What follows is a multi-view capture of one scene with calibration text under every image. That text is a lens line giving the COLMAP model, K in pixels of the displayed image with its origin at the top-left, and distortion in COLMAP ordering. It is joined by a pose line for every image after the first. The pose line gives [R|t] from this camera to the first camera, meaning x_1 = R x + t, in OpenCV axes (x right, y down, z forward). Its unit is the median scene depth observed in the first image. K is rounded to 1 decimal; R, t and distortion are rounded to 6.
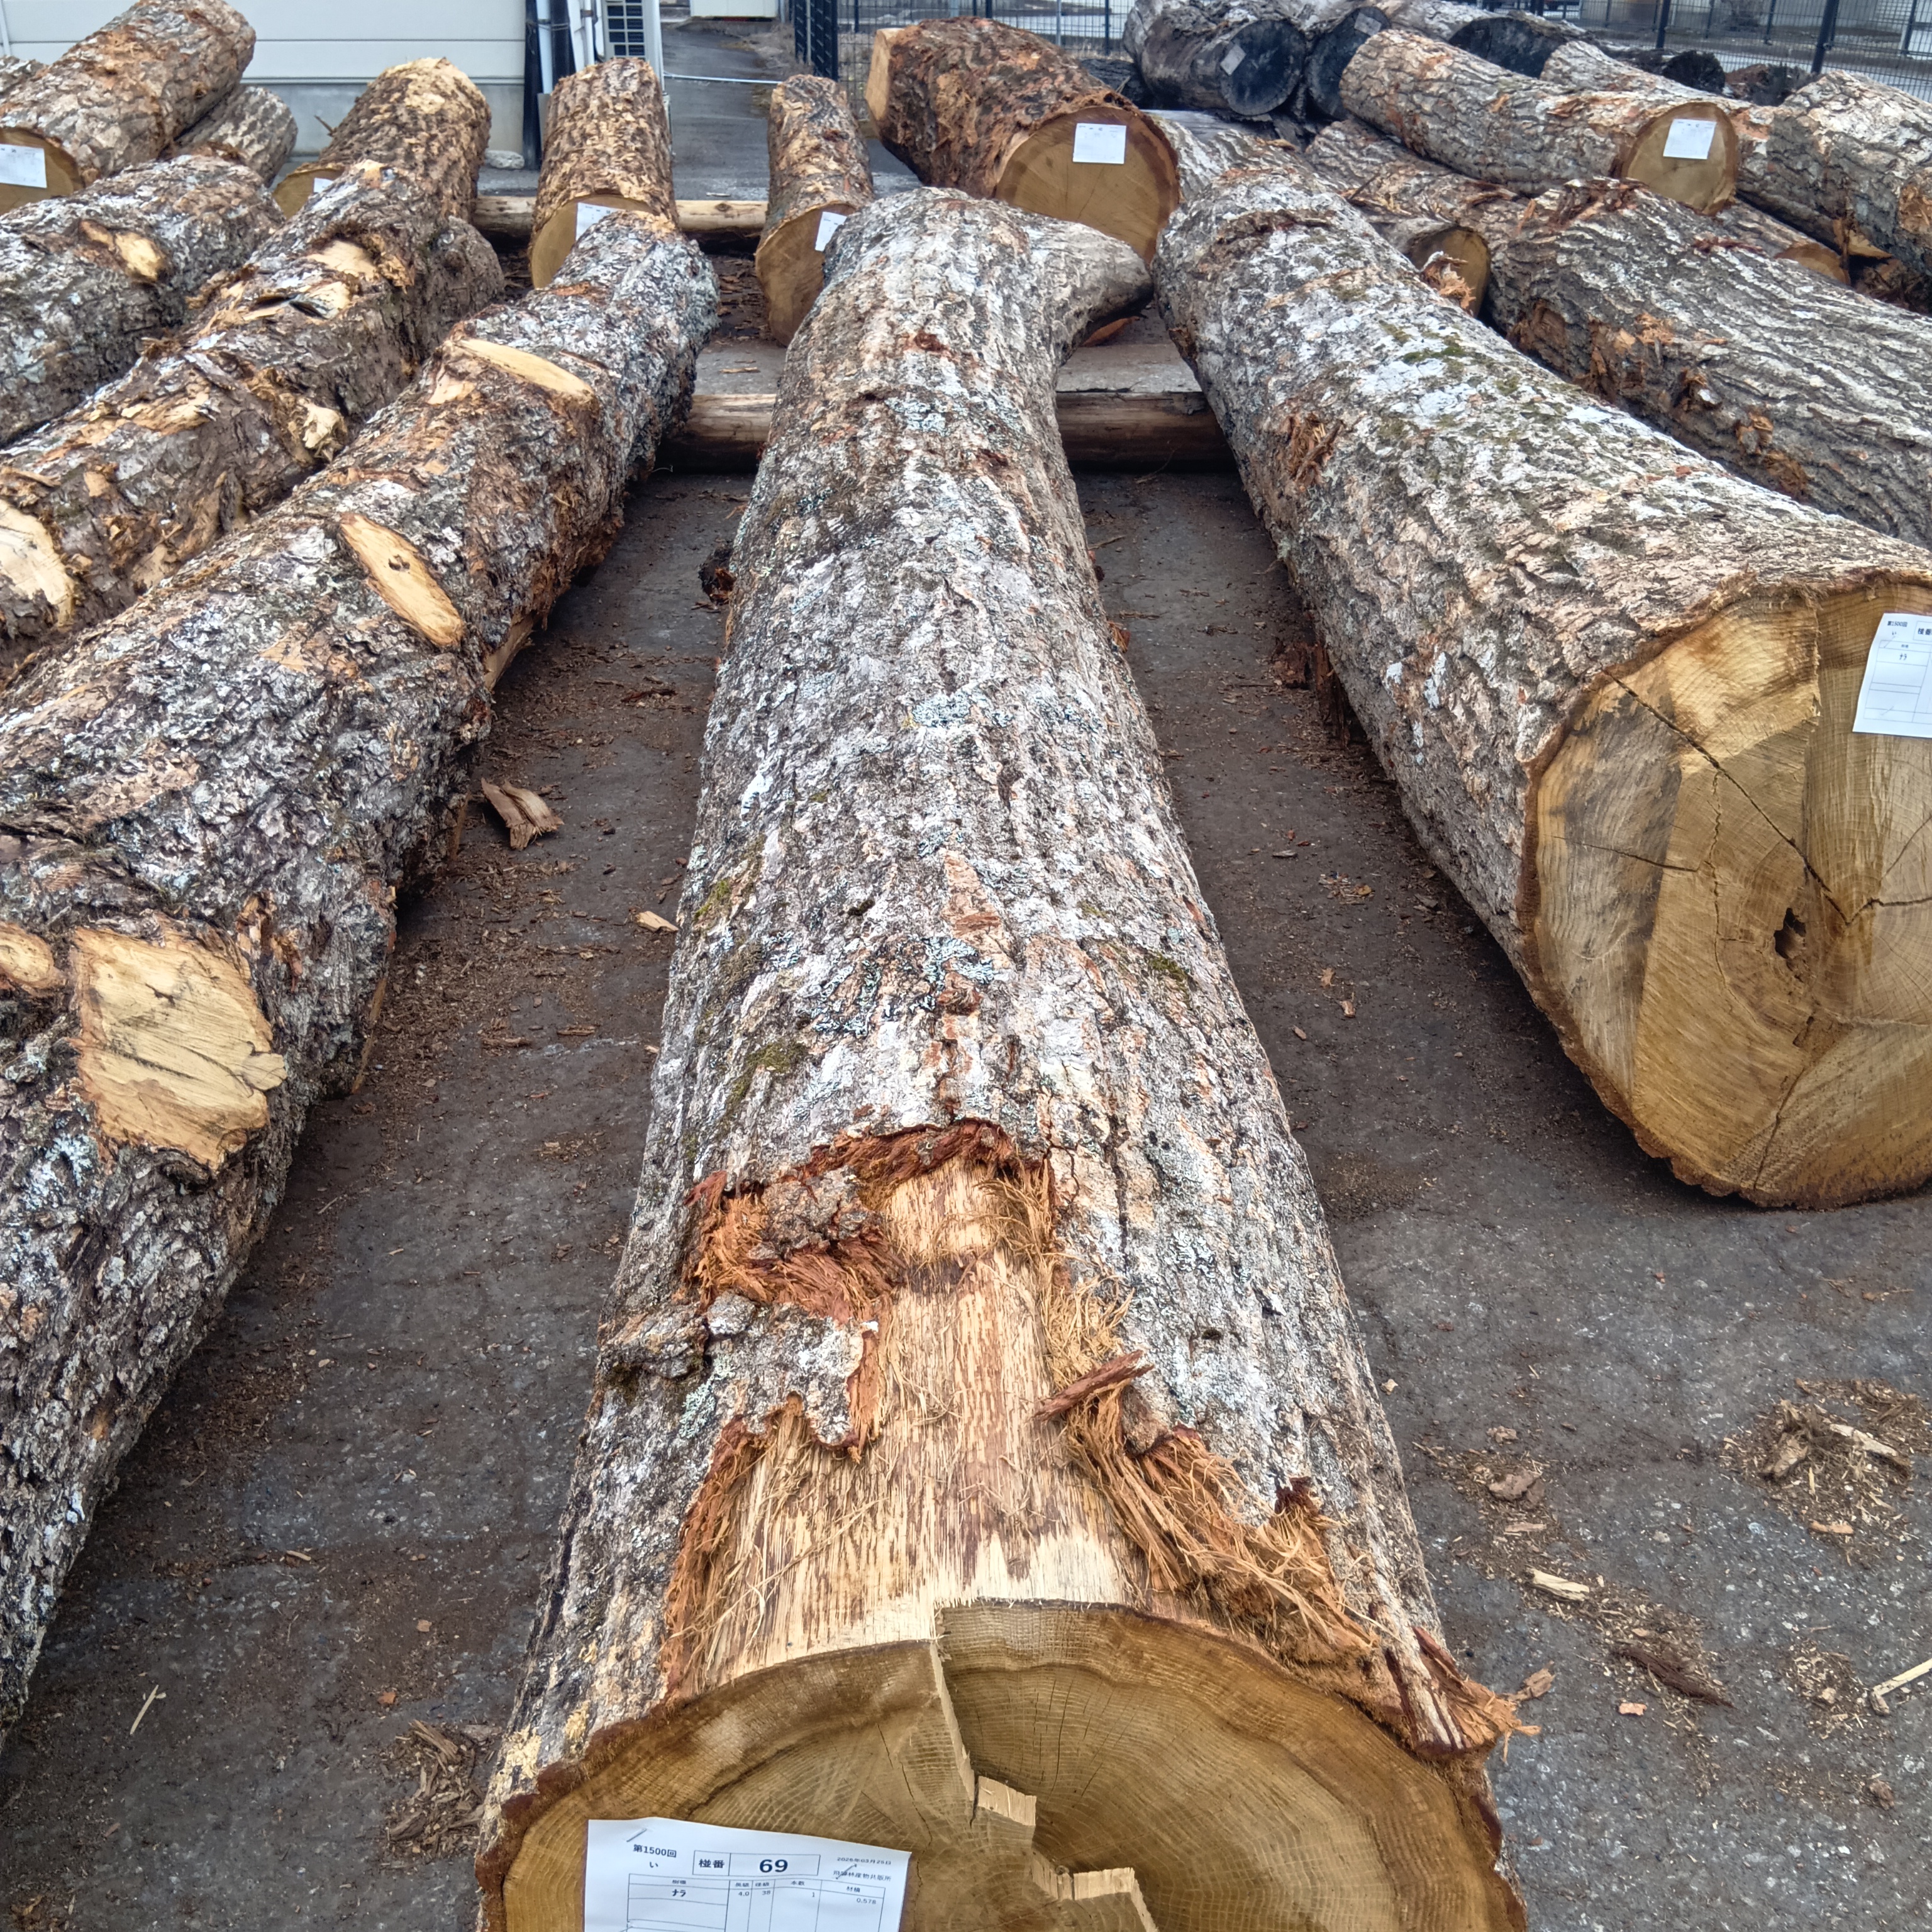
lens RADIAL K [[2023.7, 0, 972.7], [0, 2023.7, 928.8], [0, 0, 1]] dist [0.088941, -0.191500]
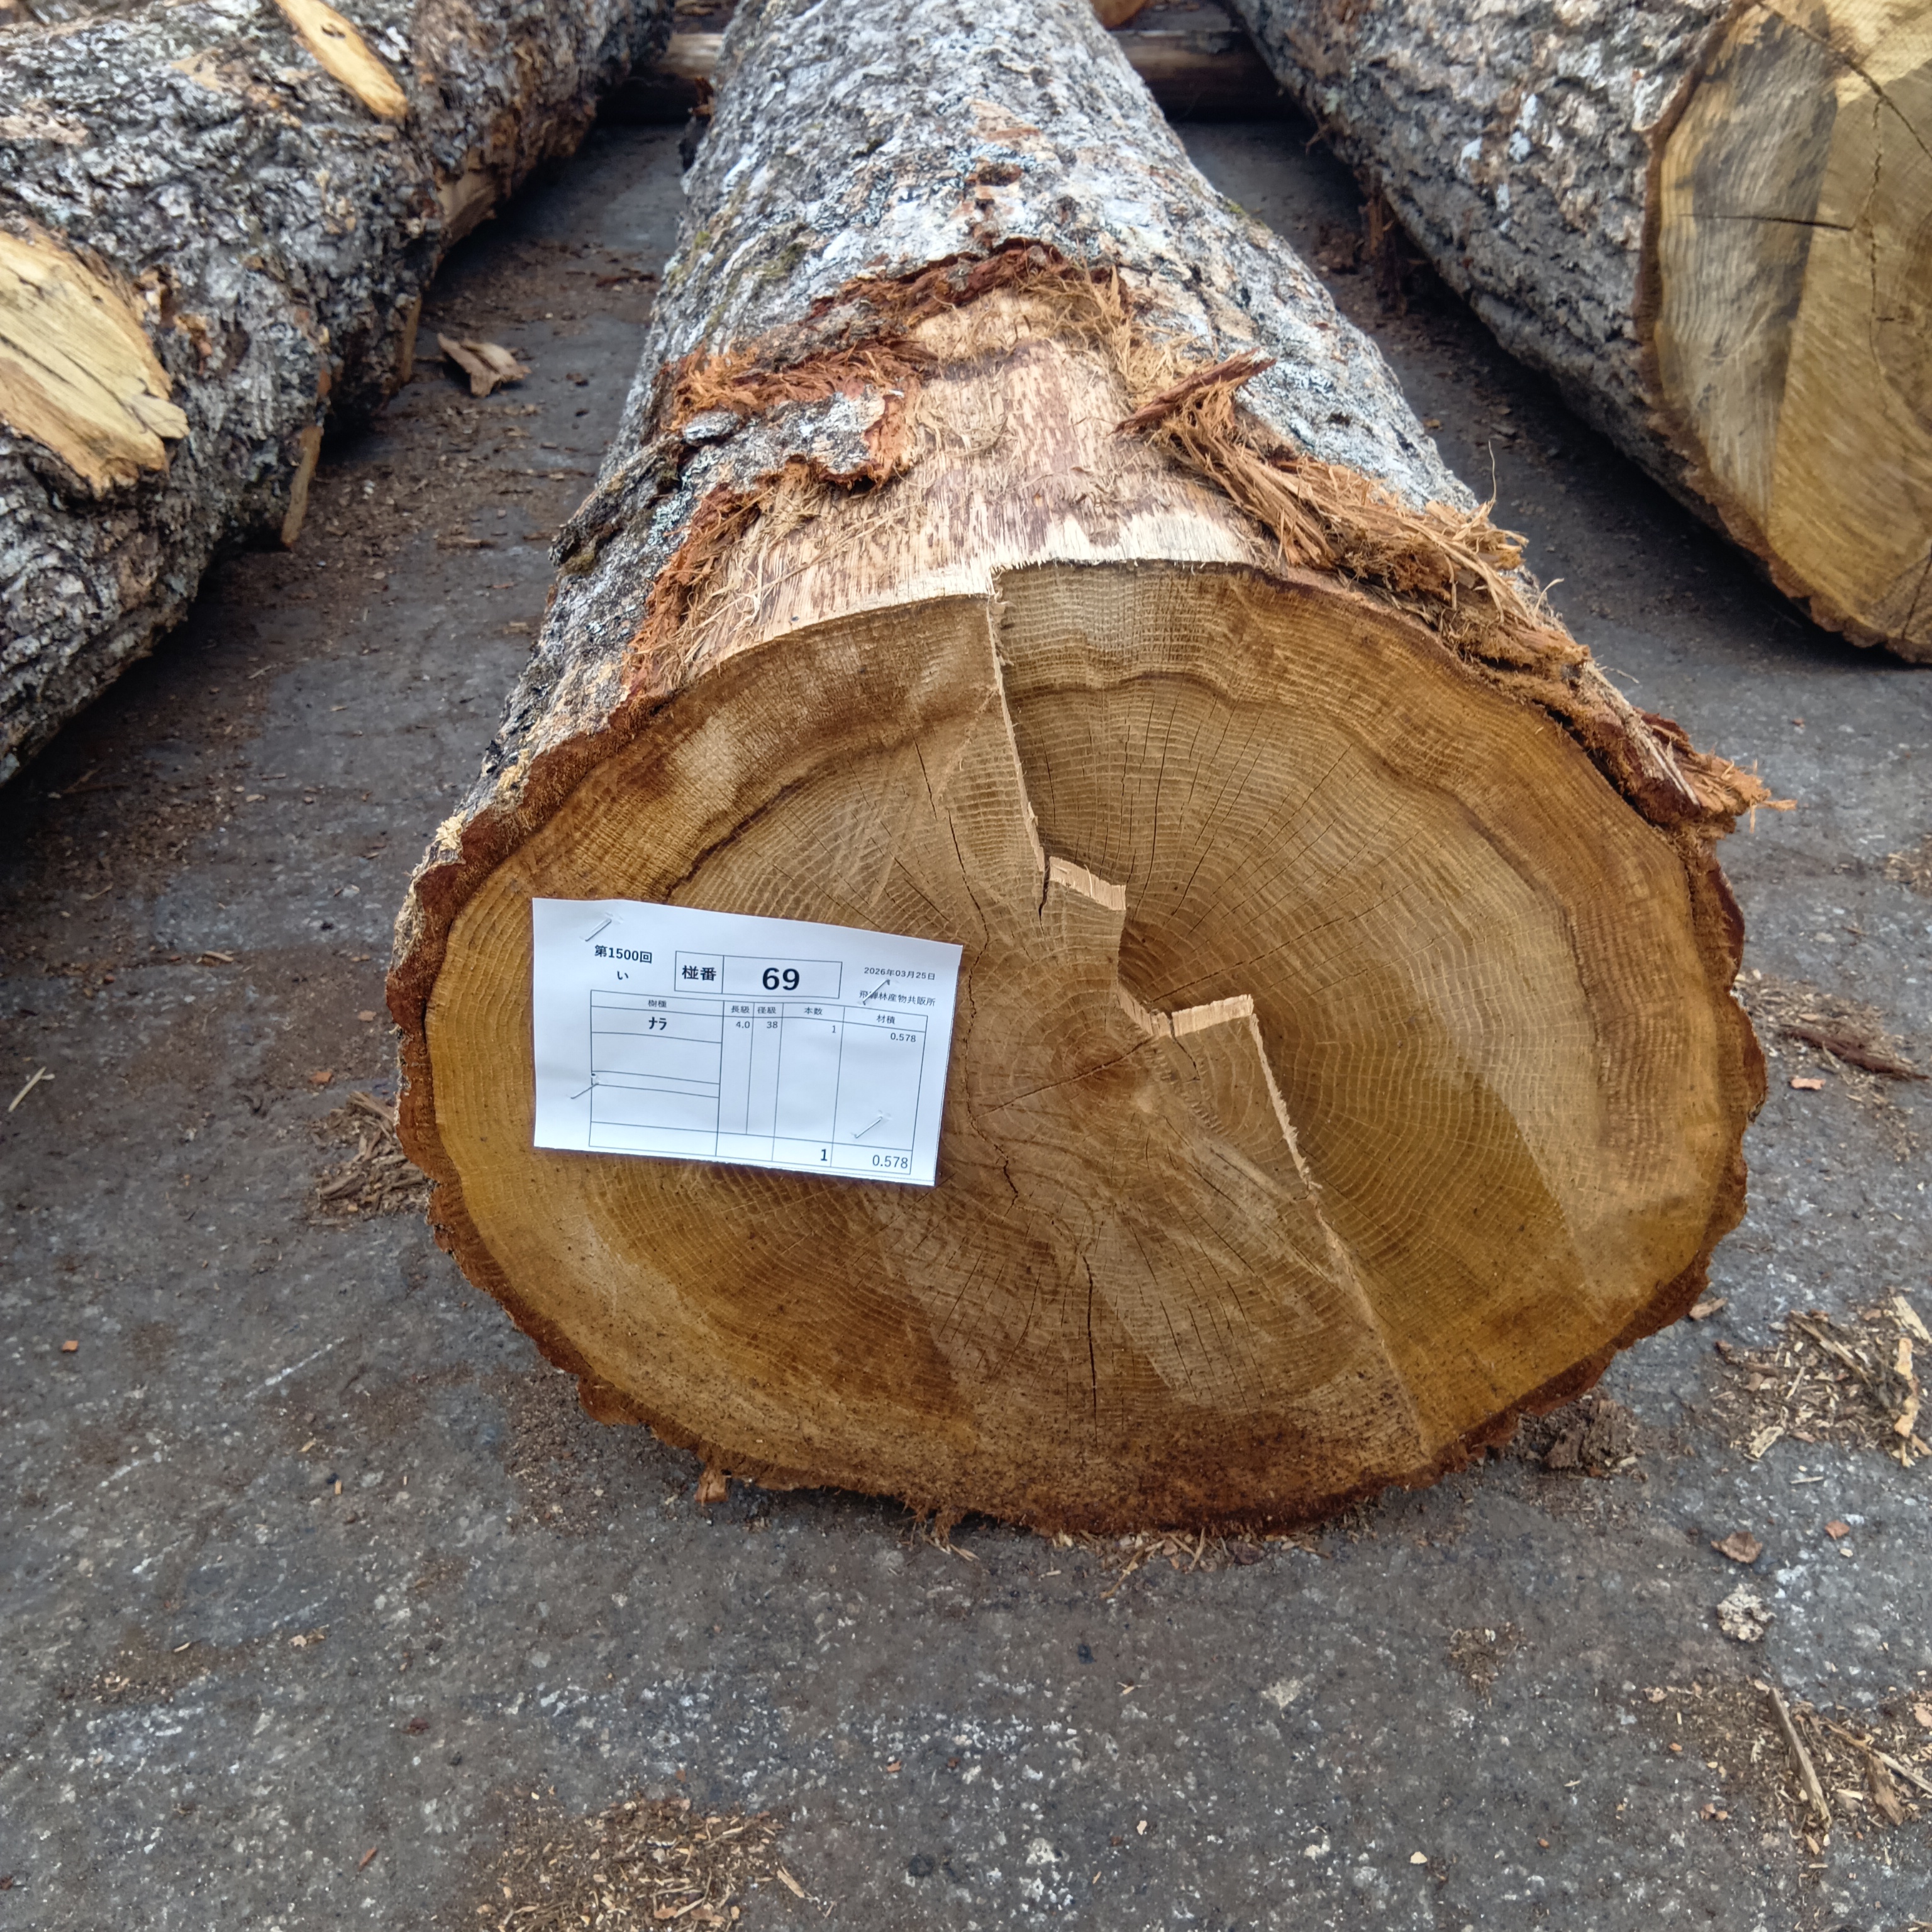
lens RADIAL K [[2019.6, 0, 964.6], [0, 2019.6, 956.4], [0, 0, 1]] dist [0.095373, -0.222486]
pose [[0.999895, -0.013074, -0.006172, -0.014876], [0.013456, 0.997698, 0.066467, 0.244925], [0.005288, -0.066543, 0.997770, 0.153461]]
